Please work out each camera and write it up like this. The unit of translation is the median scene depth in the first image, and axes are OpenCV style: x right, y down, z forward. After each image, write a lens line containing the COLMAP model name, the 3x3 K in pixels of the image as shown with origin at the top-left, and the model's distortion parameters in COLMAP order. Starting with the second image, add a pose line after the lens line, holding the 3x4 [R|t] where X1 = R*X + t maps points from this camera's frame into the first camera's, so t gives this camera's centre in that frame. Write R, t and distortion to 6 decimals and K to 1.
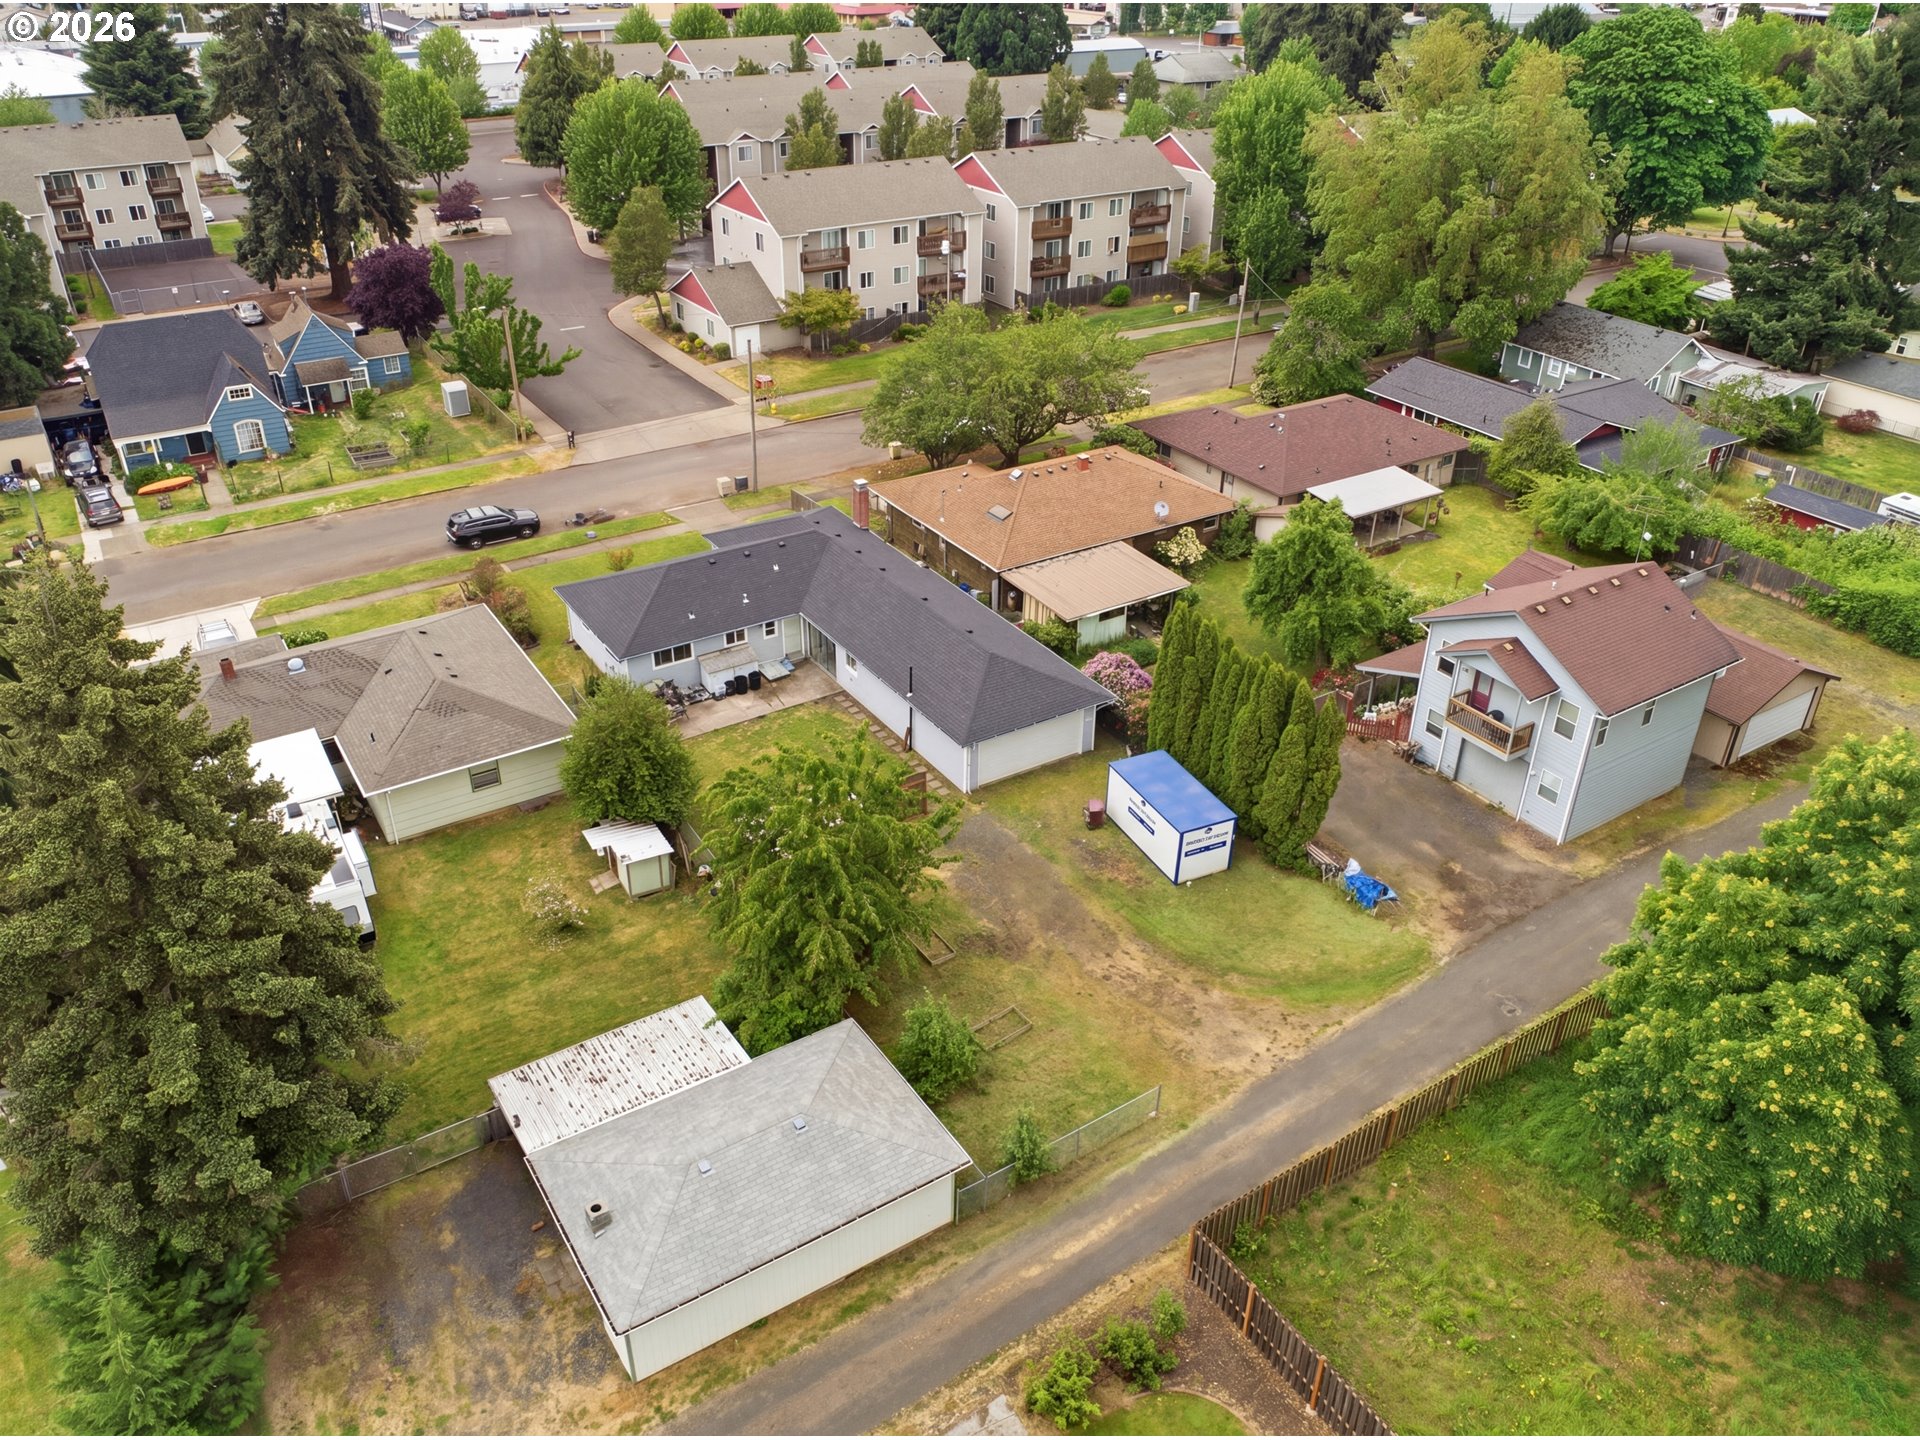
lens RADIAL K [[1450.0, 0, 960.0], [0, 1450.0, 720.0], [0, 0, 1]] dist [-0.029012, 0.000621]
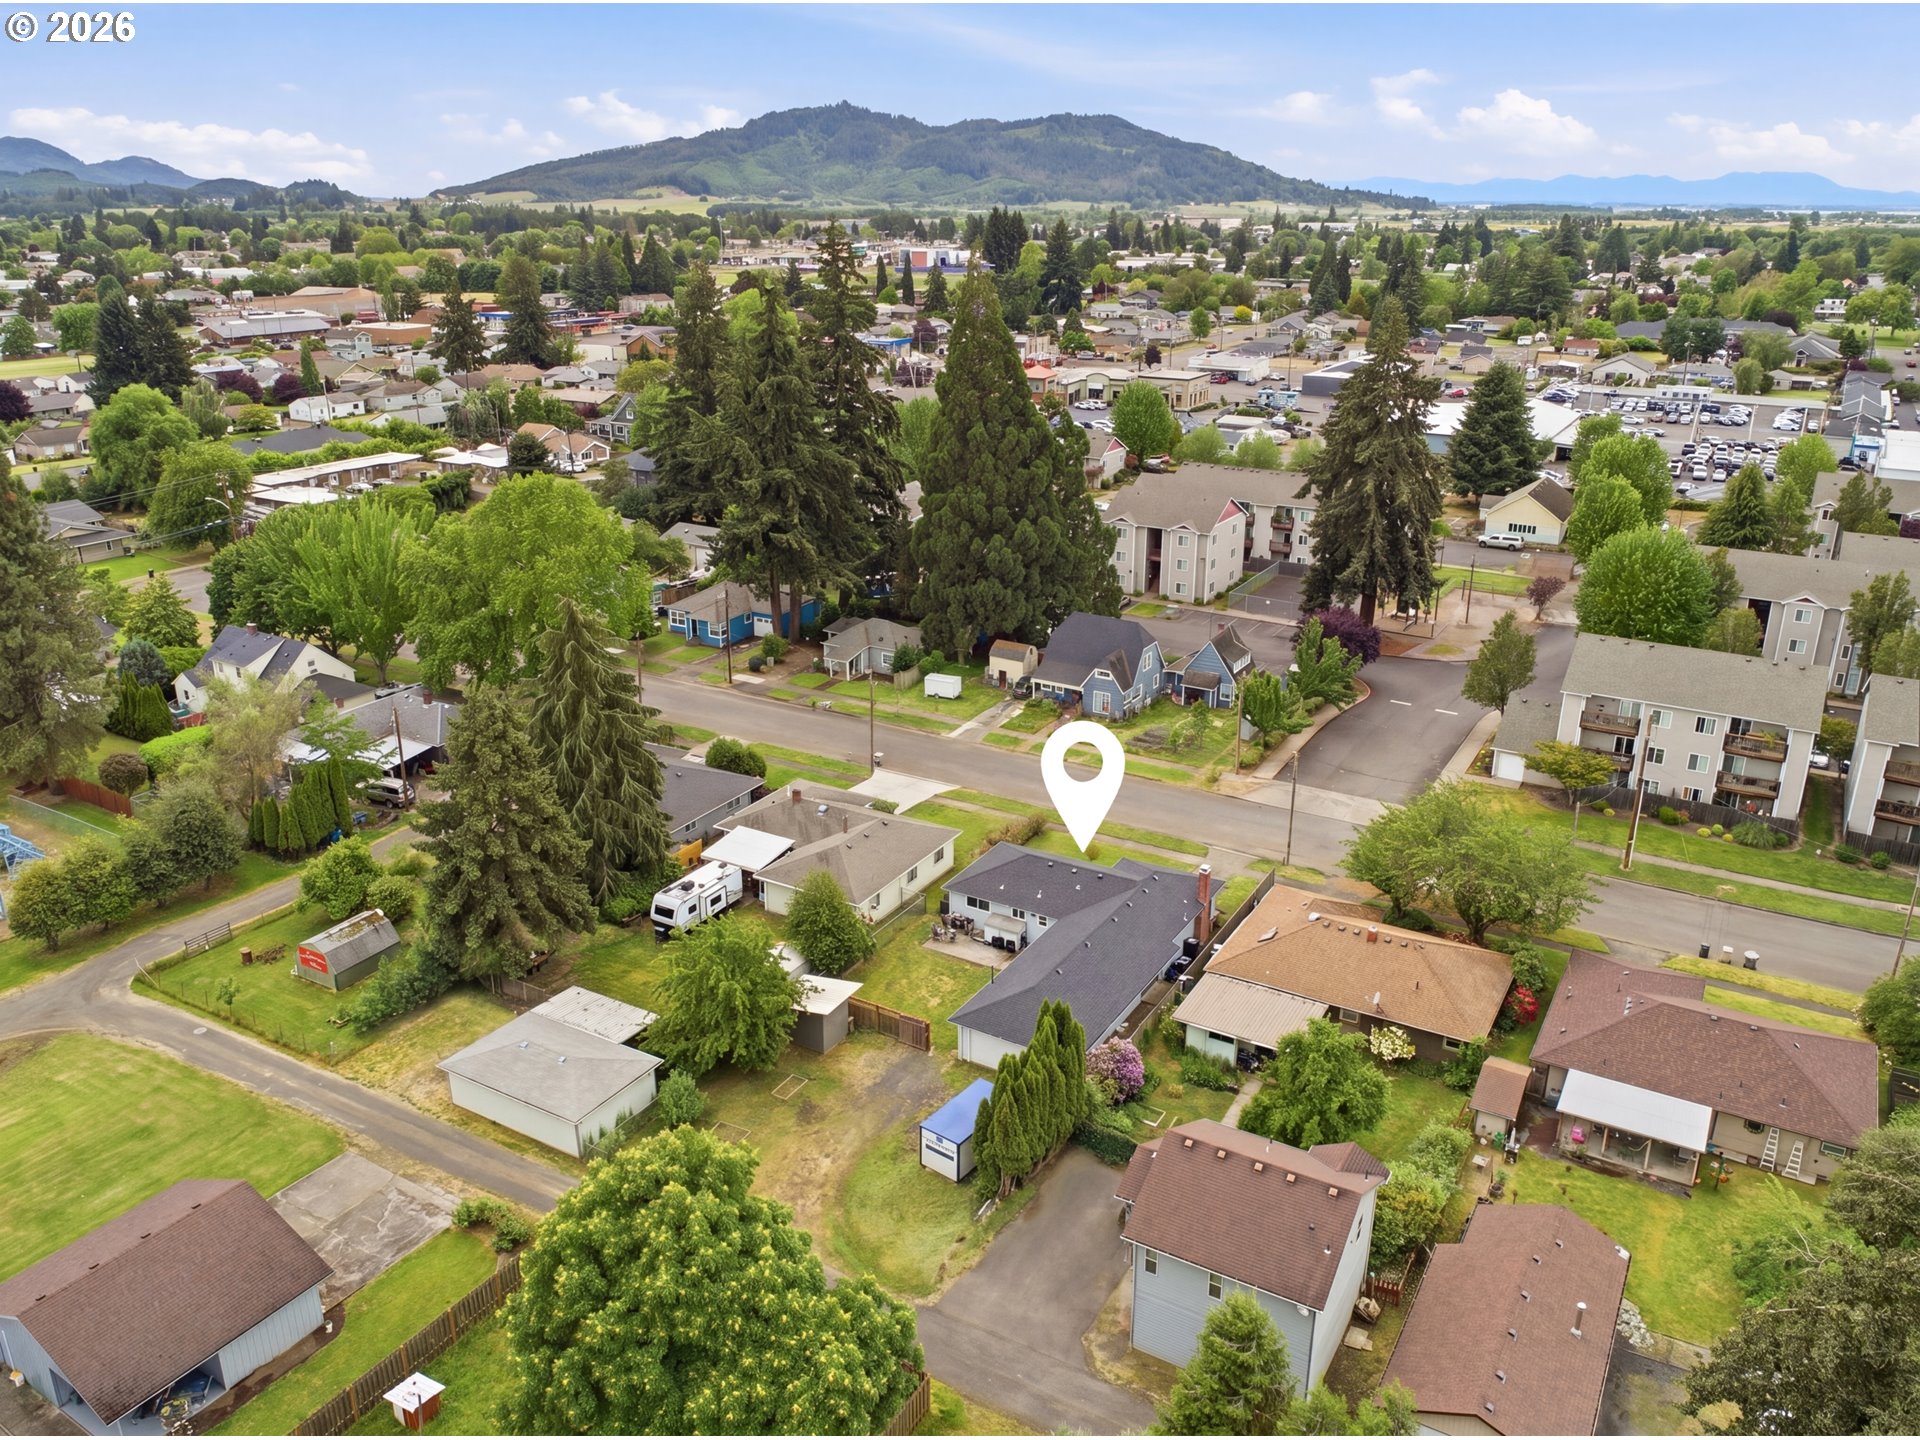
lens RADIAL K [[1450.0, 0, 960.0], [0, 1450.0, 720.0], [0, 0, 1]] dist [-0.029012, 0.000621]
pose [[0.452845, 0.302321, -0.838769, 0.830485], [-0.454578, 0.887586, 0.074494, -0.265362], [0.767001, 0.347551, 0.539368, 0.094938]]
